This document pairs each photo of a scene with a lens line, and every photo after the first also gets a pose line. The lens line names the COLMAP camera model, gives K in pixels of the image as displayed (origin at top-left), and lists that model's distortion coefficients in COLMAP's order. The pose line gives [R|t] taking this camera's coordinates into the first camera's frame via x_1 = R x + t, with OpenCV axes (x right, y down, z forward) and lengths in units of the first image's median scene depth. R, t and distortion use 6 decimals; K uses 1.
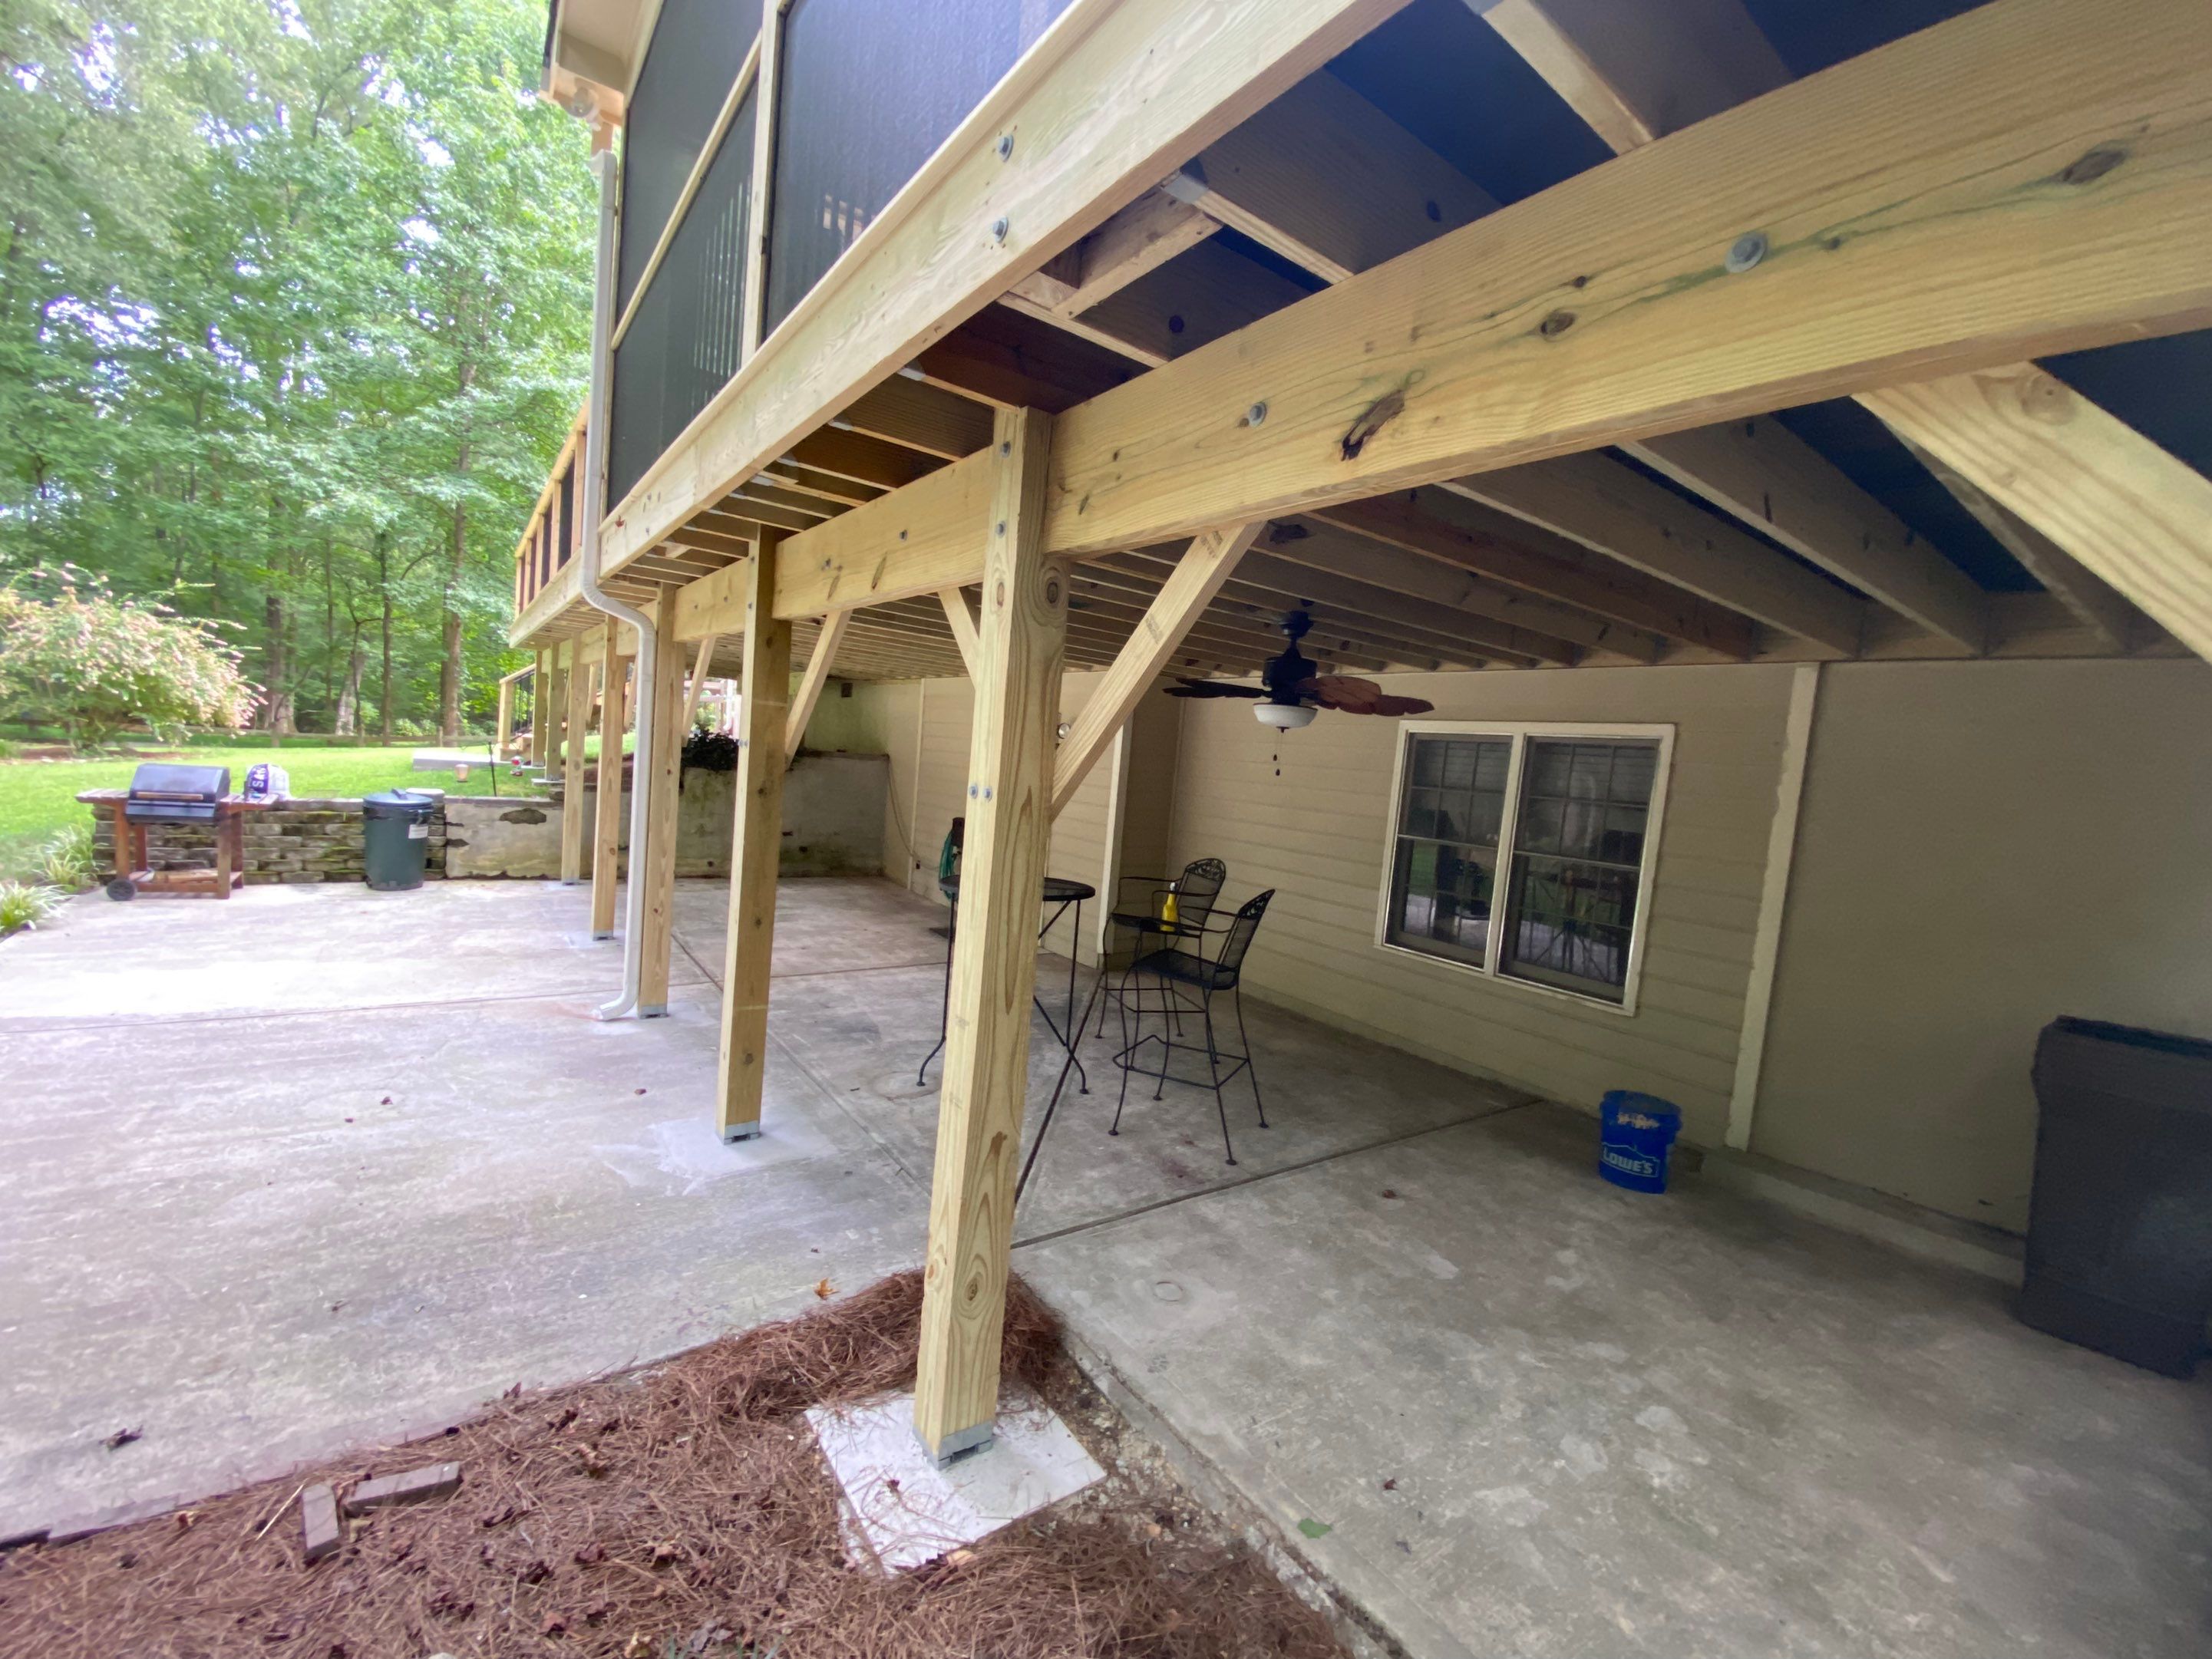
lens RADIAL K [[900.9, 0, 1091.4], [0, 900.9, 829.9], [0, 0, 1]] dist [0.001980, -0.011801]
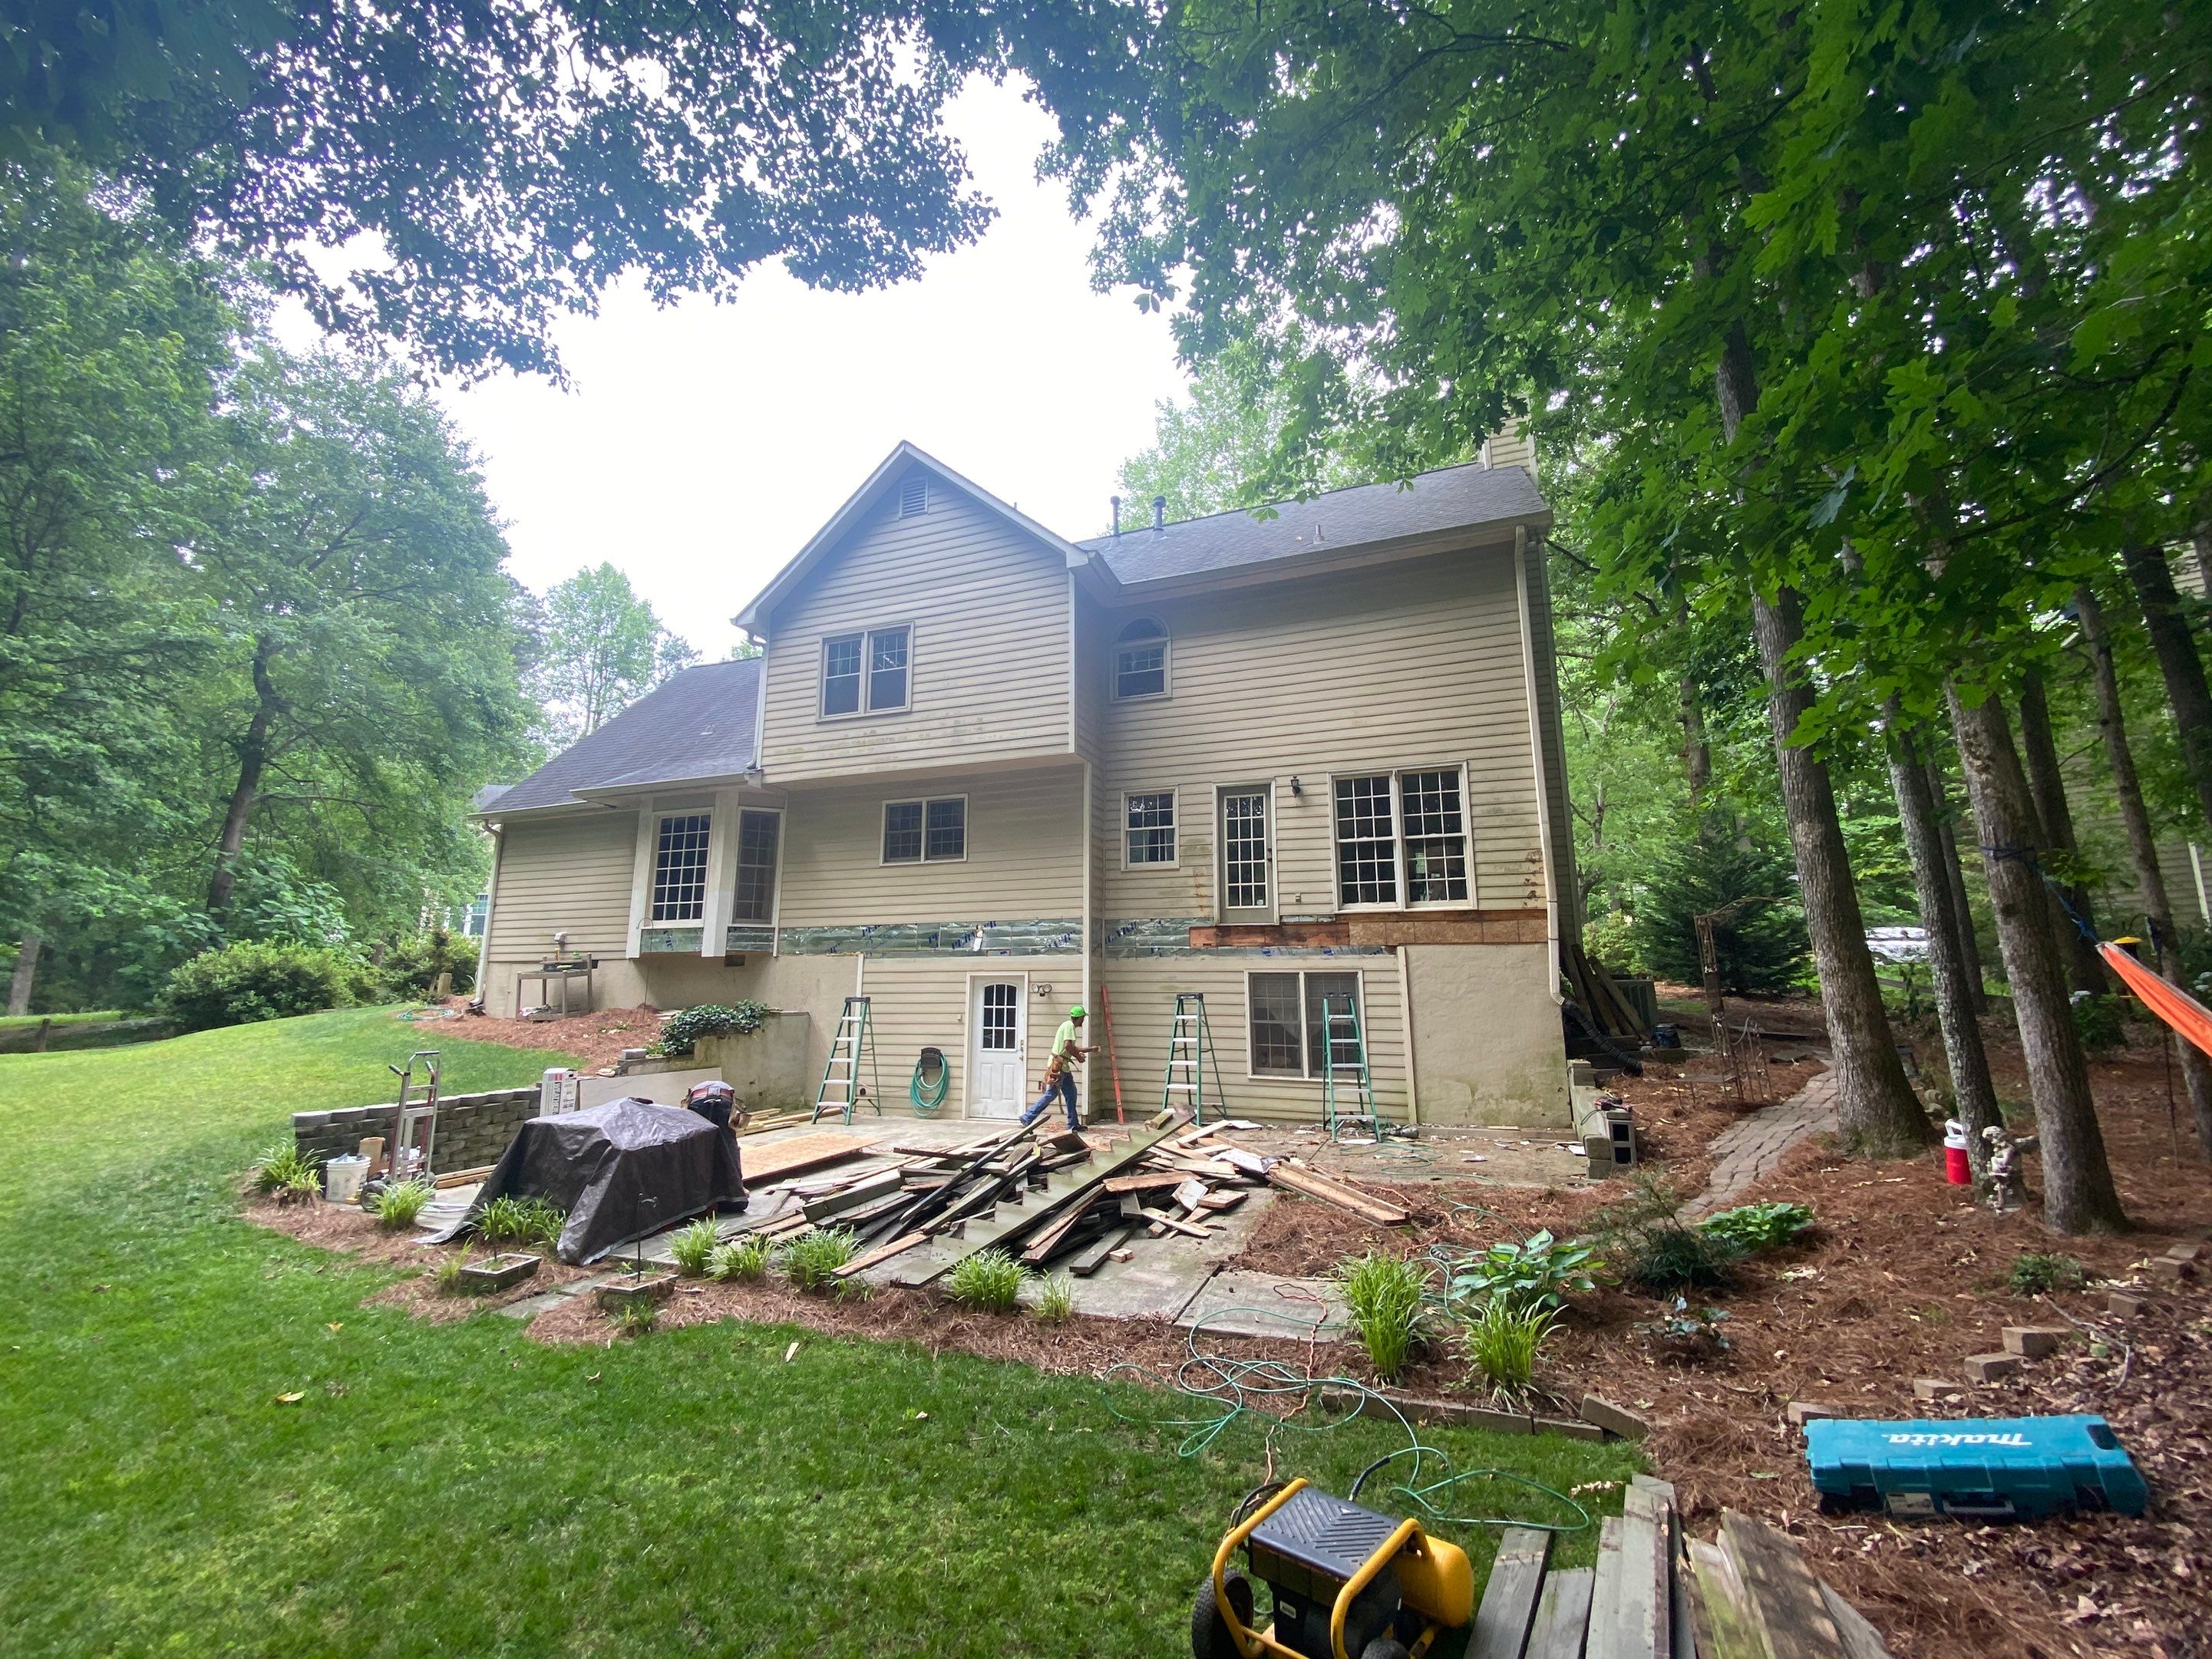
lens RADIAL K [[900.9, 0, 1096.9], [0, 900.9, 829.5], [0, 0, 1]] dist [0.001980, -0.011801]
pose [[0.833700, 0.010866, 0.552110, -1.695266], [0.118945, 0.972805, -0.198755, -0.085280], [-0.539255, 0.231373, 0.809735, -0.945795]]
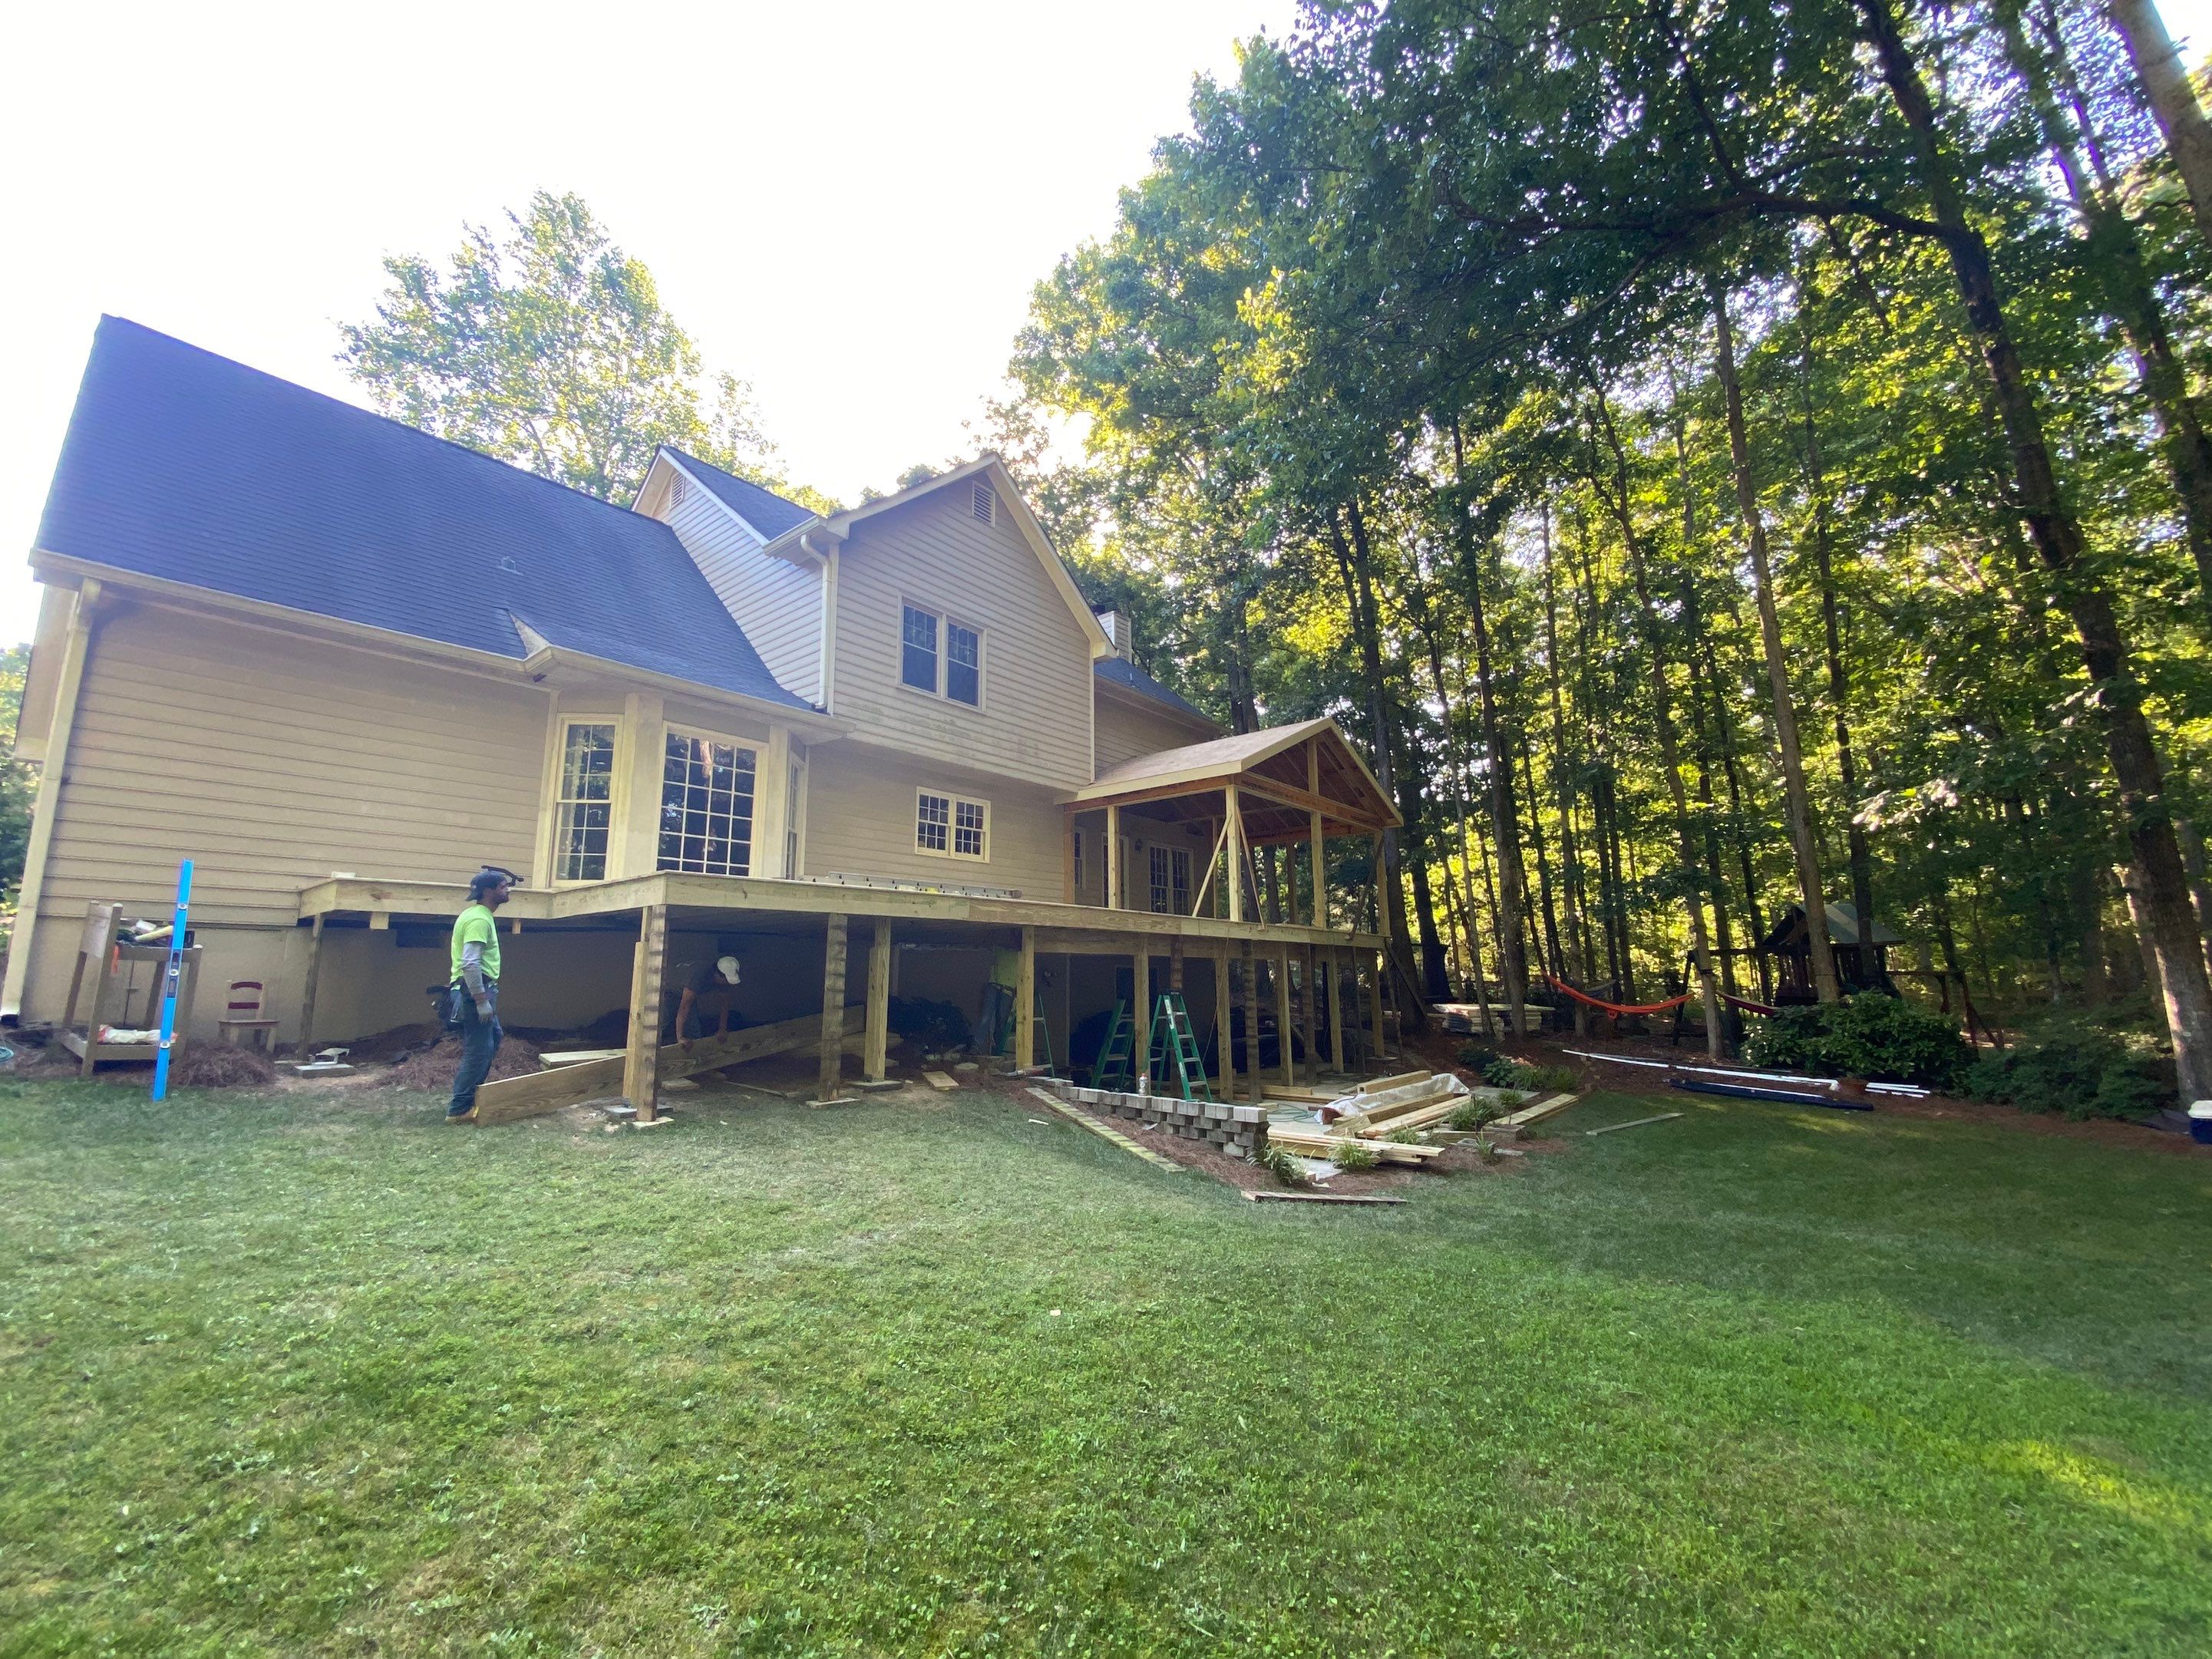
lens RADIAL K [[900.9, 0, 1114.2], [0, 900.9, 819.9], [0, 0, 1]] dist [0.001980, -0.011801]
pose [[-0.259425, 0.085564, 0.961965, -4.021173], [0.066593, 0.995282, -0.070568, -0.602633], [-0.963465, 0.045753, -0.263899, 2.693066]]
